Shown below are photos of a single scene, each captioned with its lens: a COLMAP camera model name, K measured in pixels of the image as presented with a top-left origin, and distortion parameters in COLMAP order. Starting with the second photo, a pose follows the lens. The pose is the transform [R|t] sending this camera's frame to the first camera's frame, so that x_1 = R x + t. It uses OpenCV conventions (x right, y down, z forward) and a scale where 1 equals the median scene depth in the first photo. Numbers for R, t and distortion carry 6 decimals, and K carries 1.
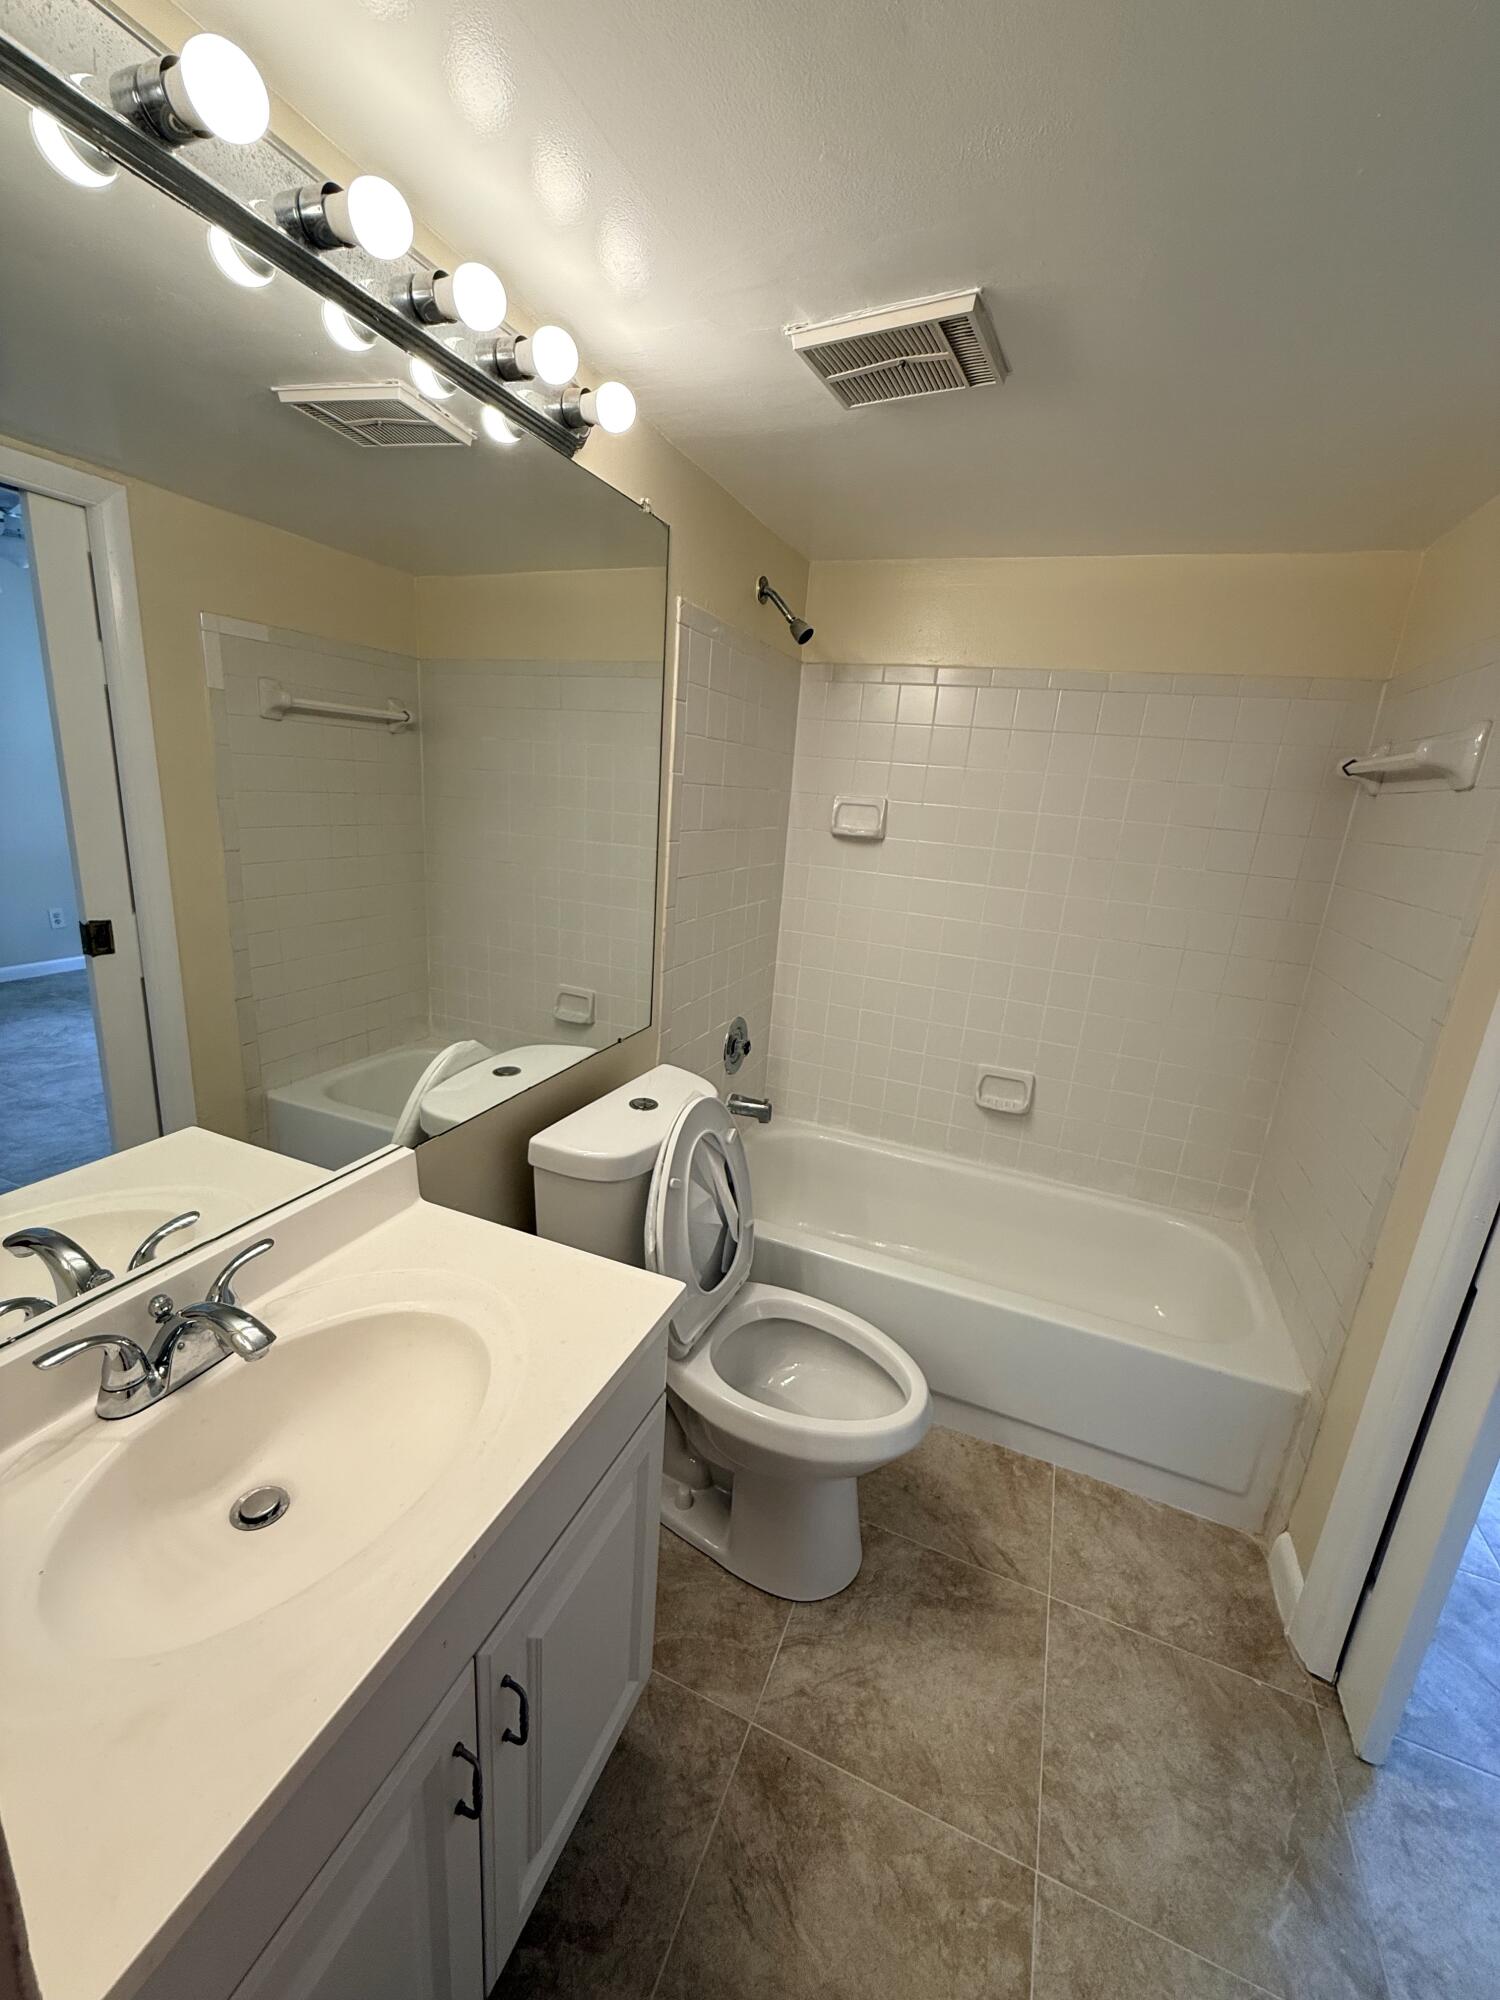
lens RADIAL K [[797.7, 0, 751.4], [0, 797.7, 997.8], [0, 0, 1]] dist [-0.001749, 0.000358]
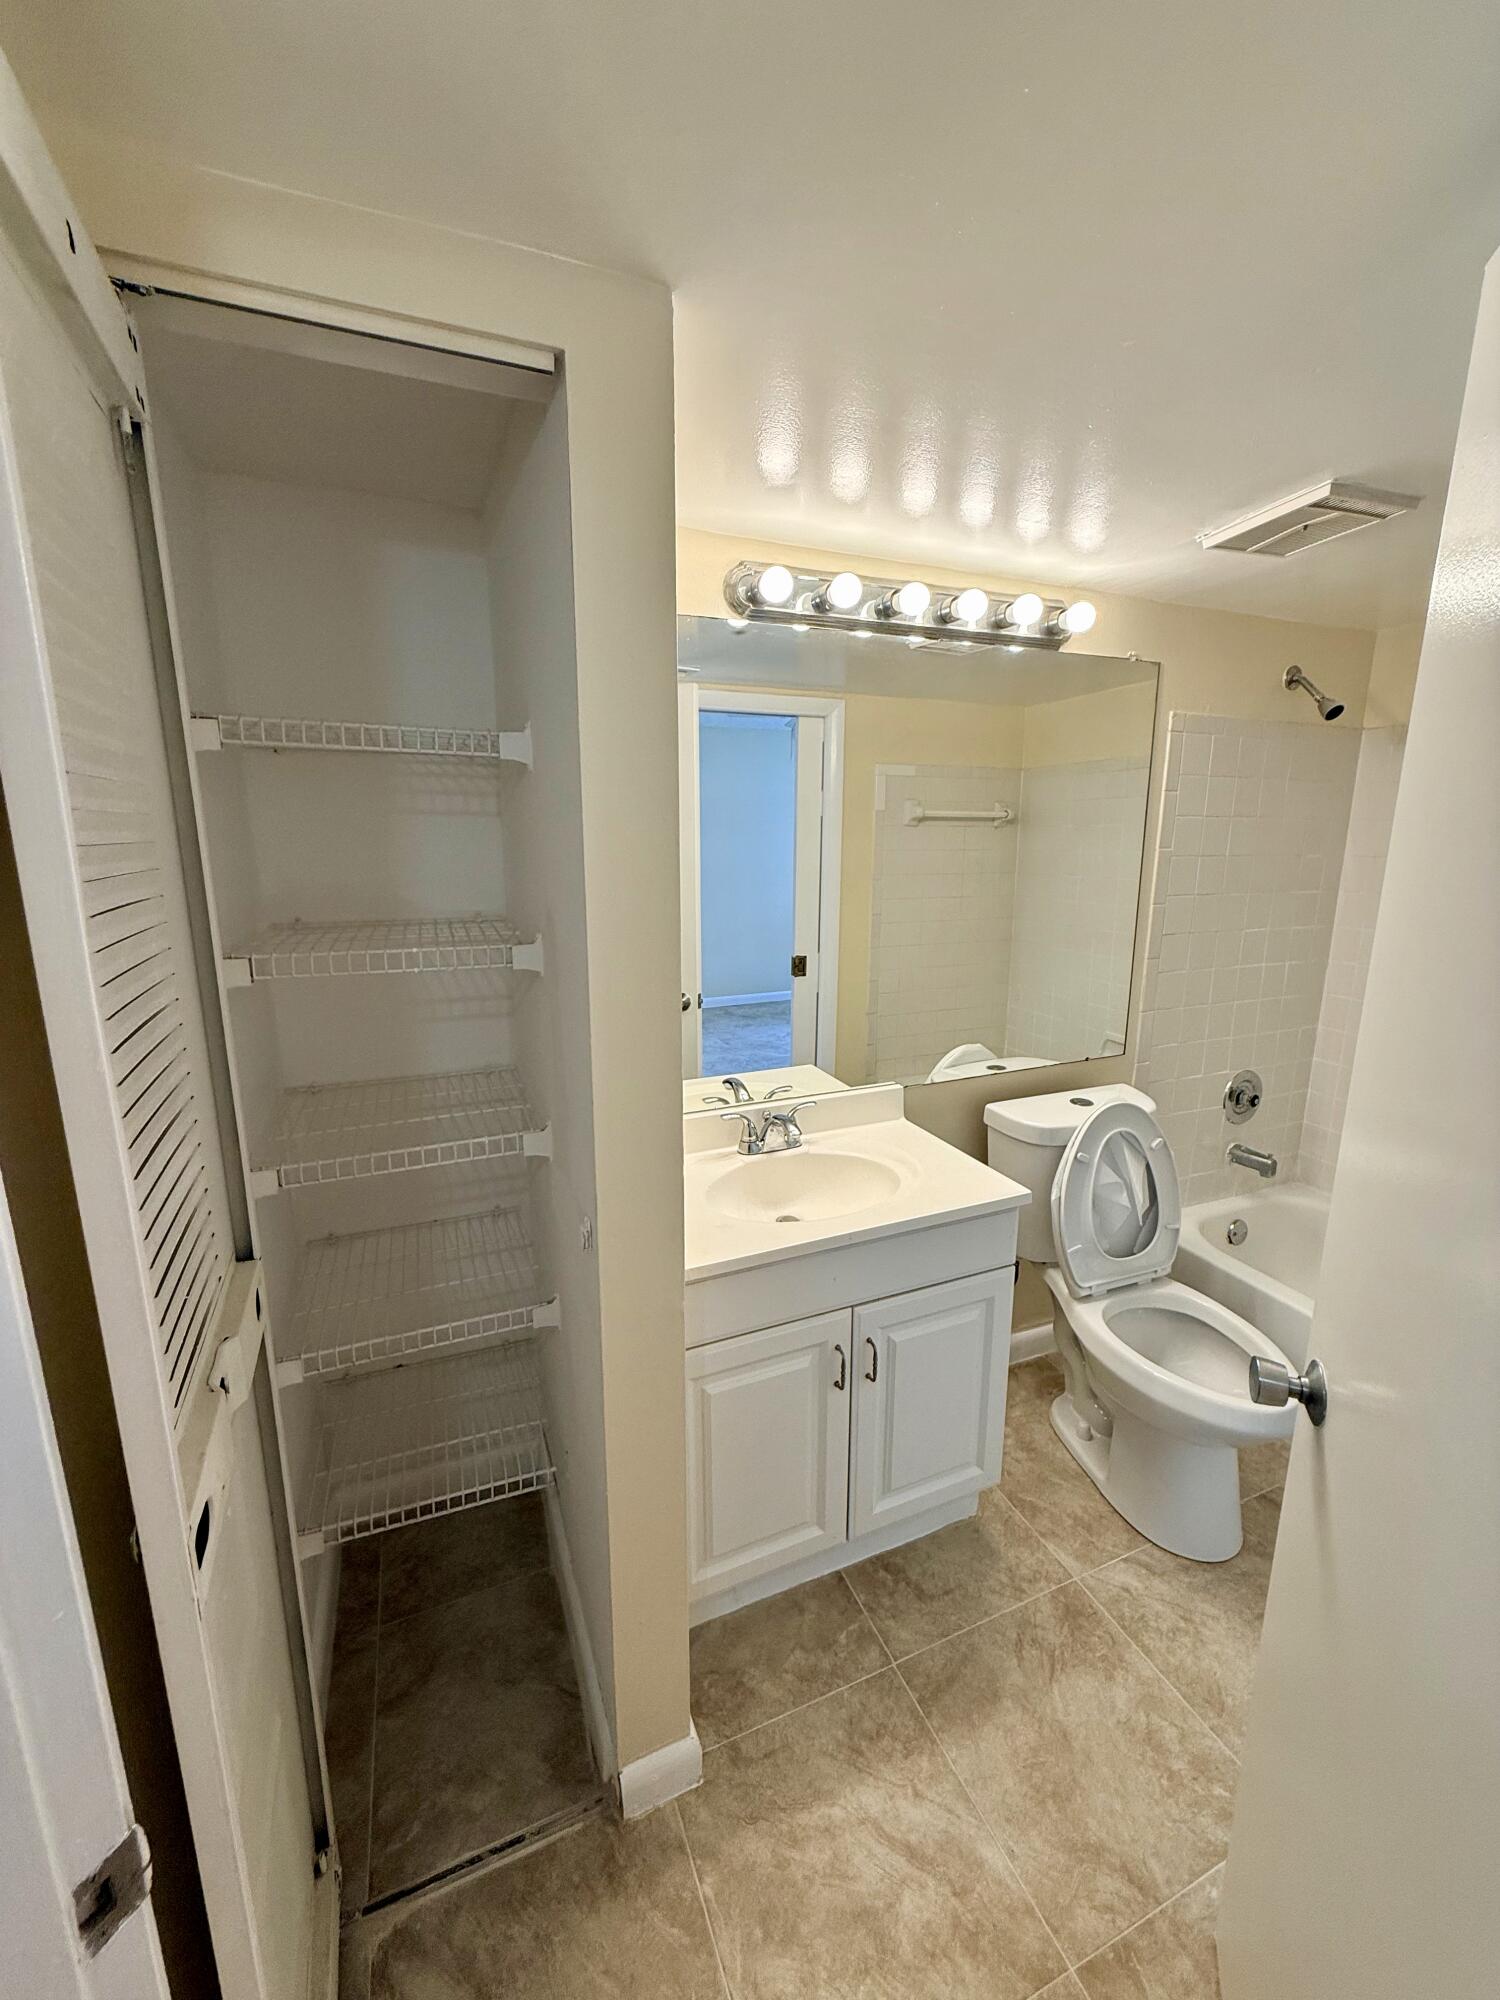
lens RADIAL K [[795.4, 0, 749.8], [0, 795.4, 997.2], [0, 0, 1]] dist [-0.000494, -0.000055]
pose [[0.702099, 0.071030, -0.708528, 0.415353], [-0.134881, 0.990265, -0.034383, 0.085565], [0.699188, 0.119707, 0.704845, -0.335300]]
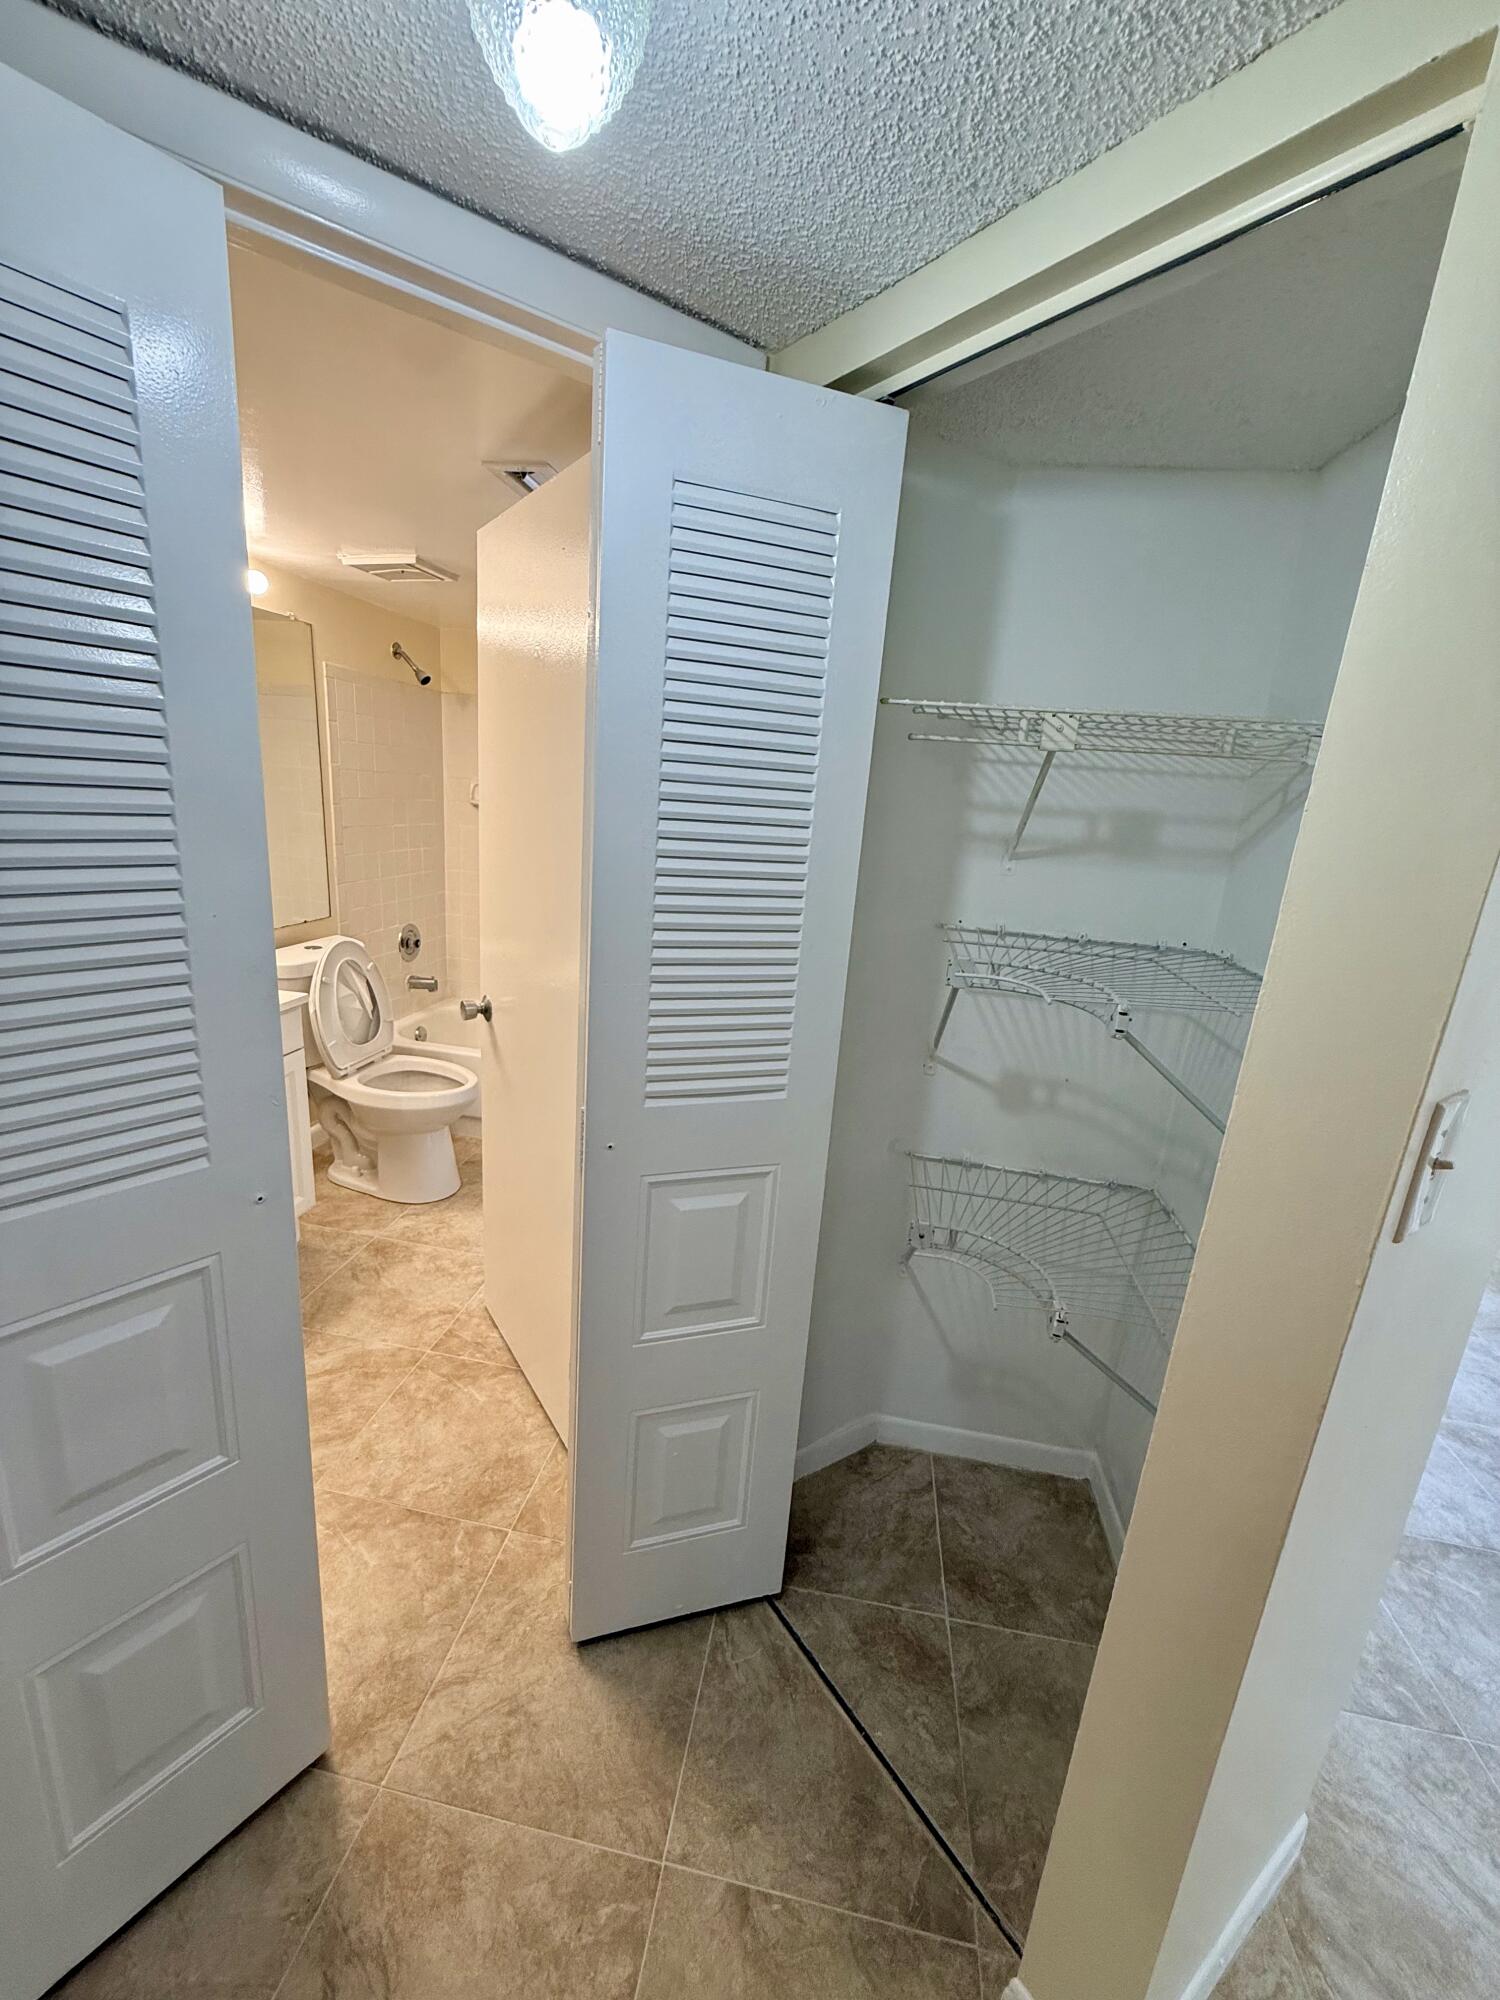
lens RADIAL K [[797.7, 0, 751.4], [0, 797.7, 997.8], [0, 0, 1]] dist [-0.001749, 0.000358]
pose [[0.975304, -0.057050, 0.213372, 0.464868], [0.055424, 0.998370, 0.013603, 0.292253], [-0.213800, -0.001441, 0.976876, -1.026866]]
